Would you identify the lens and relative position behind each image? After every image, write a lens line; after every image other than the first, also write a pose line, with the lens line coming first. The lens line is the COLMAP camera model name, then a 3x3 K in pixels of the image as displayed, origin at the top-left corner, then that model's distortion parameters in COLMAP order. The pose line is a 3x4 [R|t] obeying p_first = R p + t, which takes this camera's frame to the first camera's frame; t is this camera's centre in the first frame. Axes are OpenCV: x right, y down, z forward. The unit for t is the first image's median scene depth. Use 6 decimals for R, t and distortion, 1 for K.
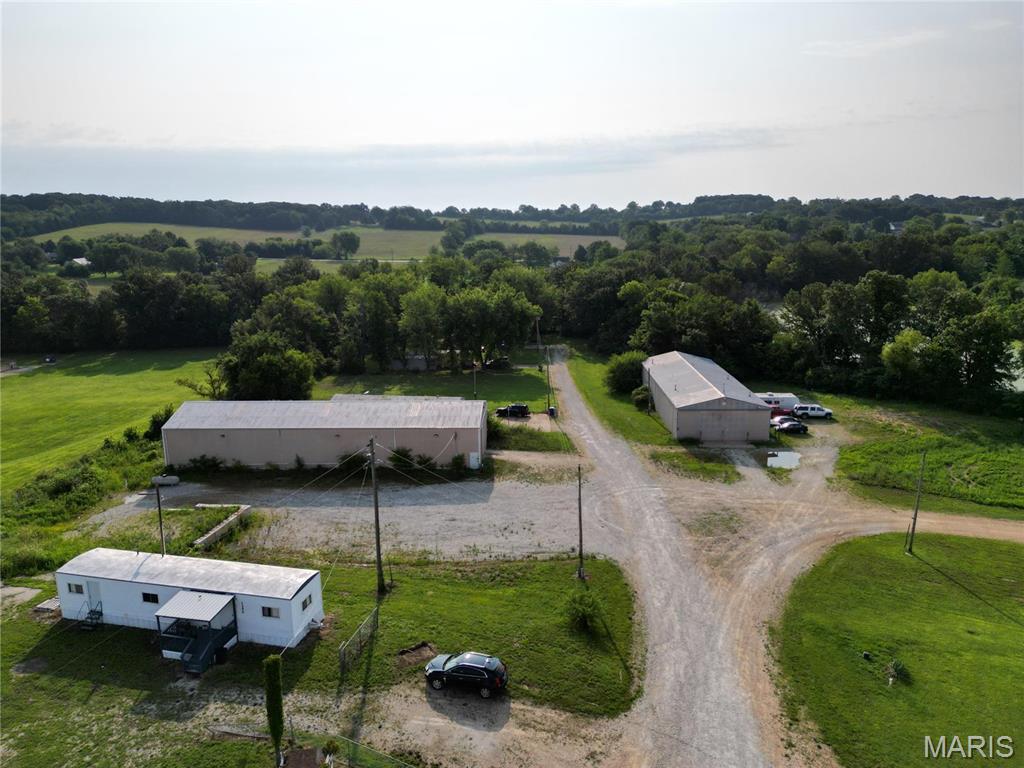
lens RADIAL K [[712.7, 0, 508.3], [0, 712.7, 382.4], [0, 0, 1]] dist [0.091748, -0.096236]
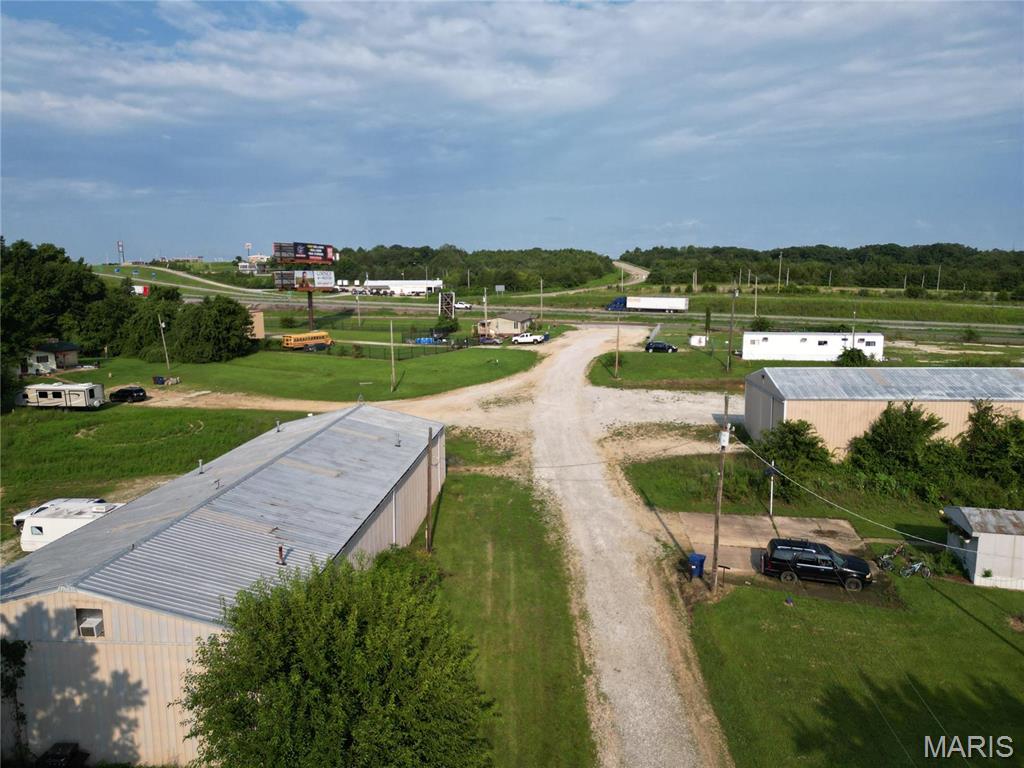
lens RADIAL K [[712.7, 0, 508.3], [0, 712.7, 382.4], [0, 0, 1]] dist [0.091748, -0.096236]
pose [[-0.998272, 0.015550, 0.056673, 0.097487], [0.035328, 0.929444, 0.367267, -0.127215], [-0.046964, 0.368634, -0.928387, 0.962763]]
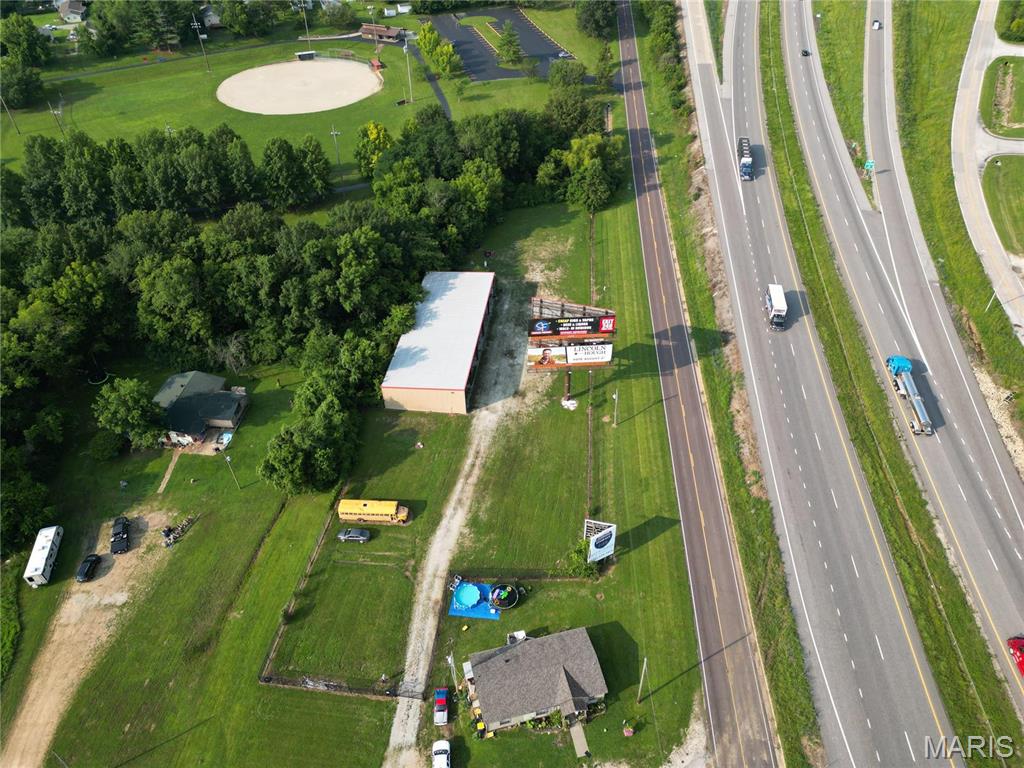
lens RADIAL K [[712.7, 0, 508.3], [0, 712.7, 382.4], [0, 0, 1]] dist [0.091748, -0.096236]
pose [[-0.374747, -0.590687, 0.714600, -0.123494], [0.234085, 0.685514, 0.689402, -0.441361], [-0.897089, 0.425629, -0.118623, 0.044014]]
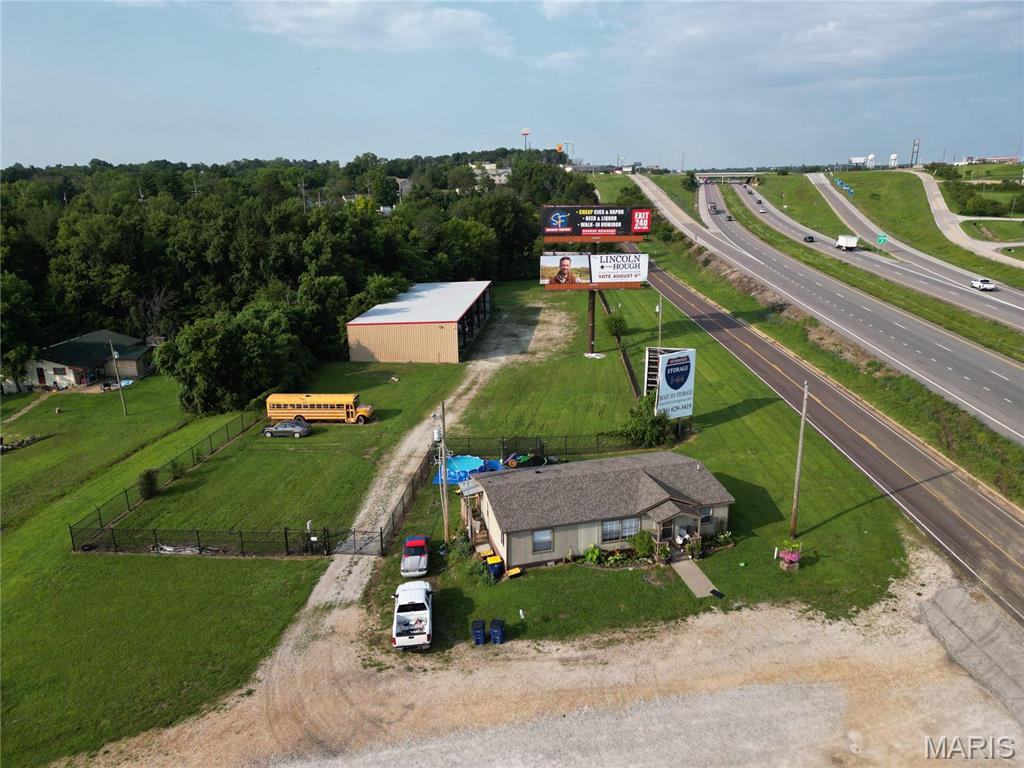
lens RADIAL K [[712.7, 0, 508.3], [0, 712.7, 382.4], [0, 0, 1]] dist [0.091748, -0.096236]
pose [[-0.400046, -0.238346, 0.884960, -0.104419], [0.223651, 0.911012, 0.346465, -0.022244], [-0.888787, 0.336524, -0.311140, 0.172865]]
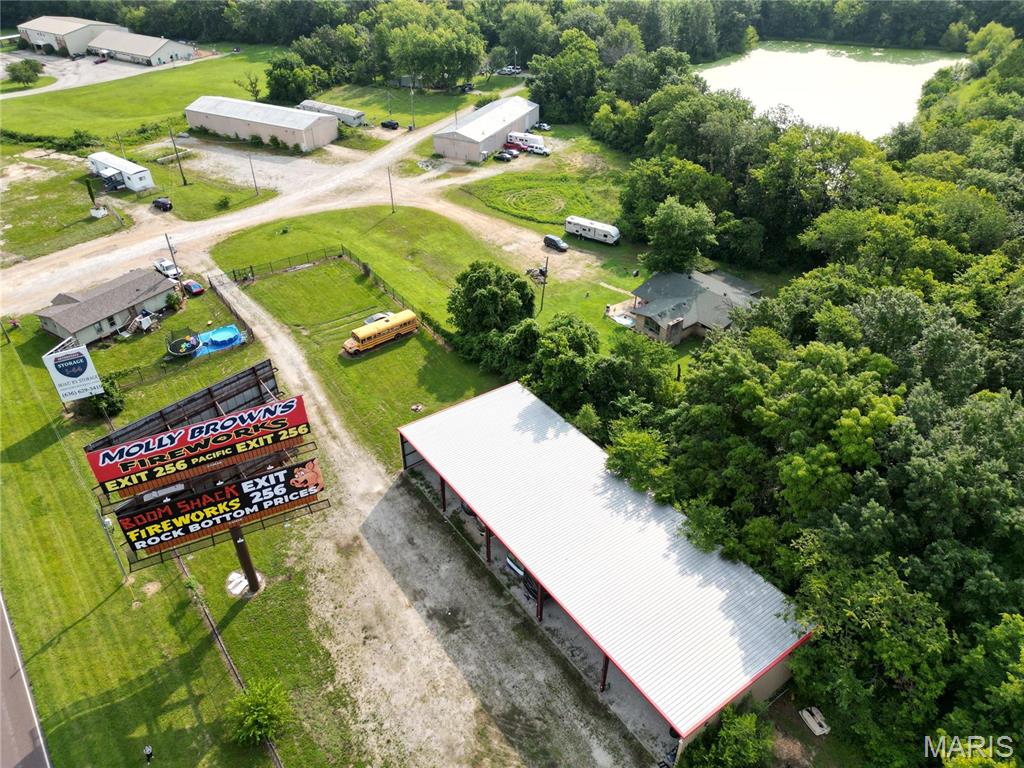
lens RADIAL K [[715.4, 0, 508.2], [0, 715.4, 382.2], [0, 0, 1]] dist [0.086580, -0.091617]
pose [[0.905822, 0.251257, -0.341110, 0.732273], [-0.096847, 0.906640, 0.410639, -0.100620], [0.412440, -0.338930, 0.845588, -0.384961]]
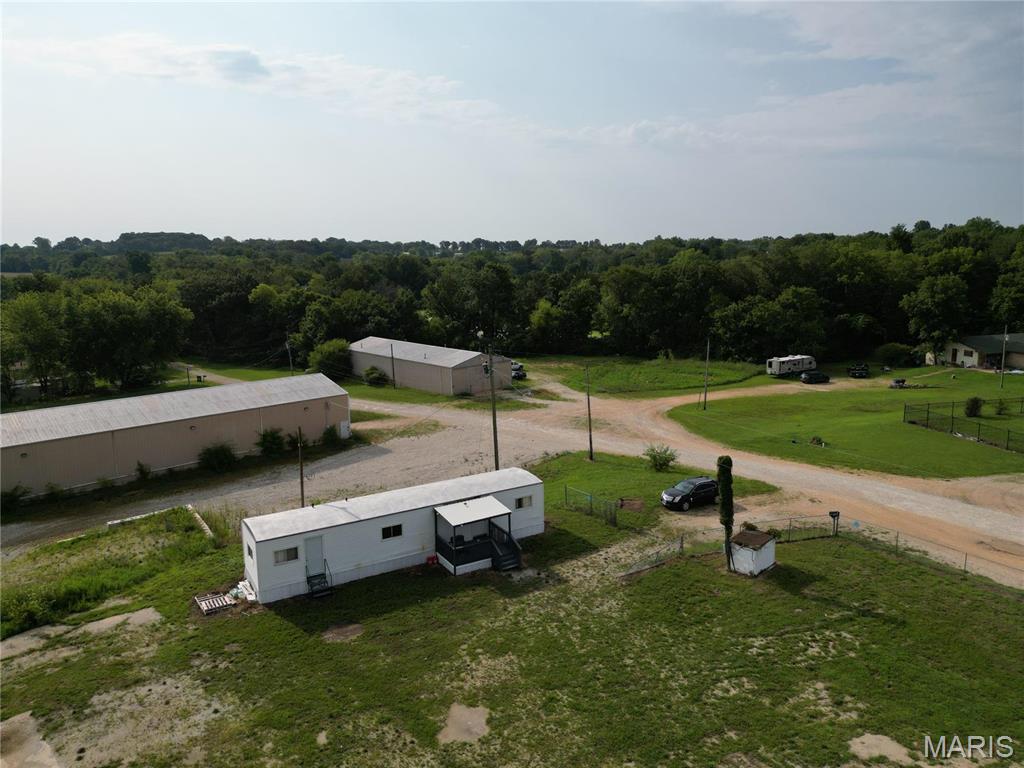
lens RADIAL K [[715.4, 0, 508.2], [0, 715.4, 382.2], [0, 0, 1]] dist [0.086580, -0.091617]
pose [[0.719174, -0.122271, 0.683988, -0.297638], [0.163903, 0.986468, 0.004008, 0.043734], [-0.675222, 0.109226, 0.729483, 0.082013]]
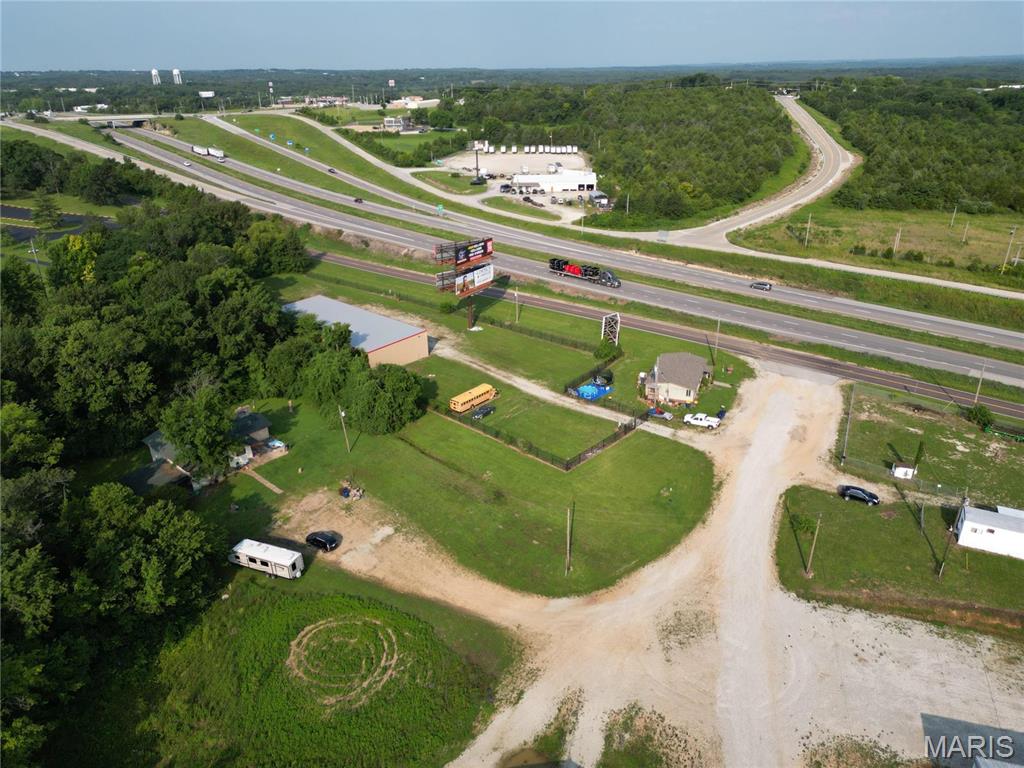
lens RADIAL K [[715.4, 0, 508.2], [0, 715.4, 382.2], [0, 0, 1]] dist [0.086580, -0.091617]
pose [[-0.970196, -0.072750, 0.231141, 0.148791], [0.080067, 0.804050, 0.589146, -0.387740], [-0.228710, 0.590095, -0.774261, 0.796096]]
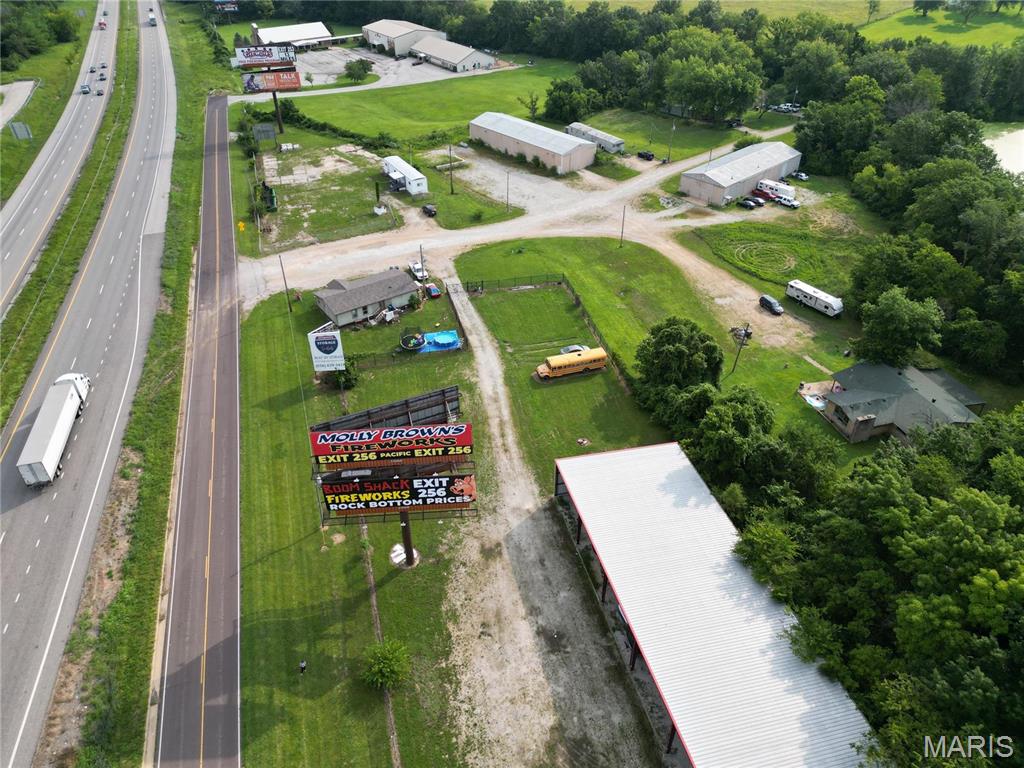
lens RADIAL K [[715.4, 0, 508.2], [0, 715.4, 382.2], [0, 0, 1]] dist [0.086580, -0.091617]
pose [[0.684818, 0.431492, -0.587230, 0.778414], [-0.164606, 0.876612, 0.452168, -0.160225], [0.709880, -0.212991, 0.671346, -0.395864]]
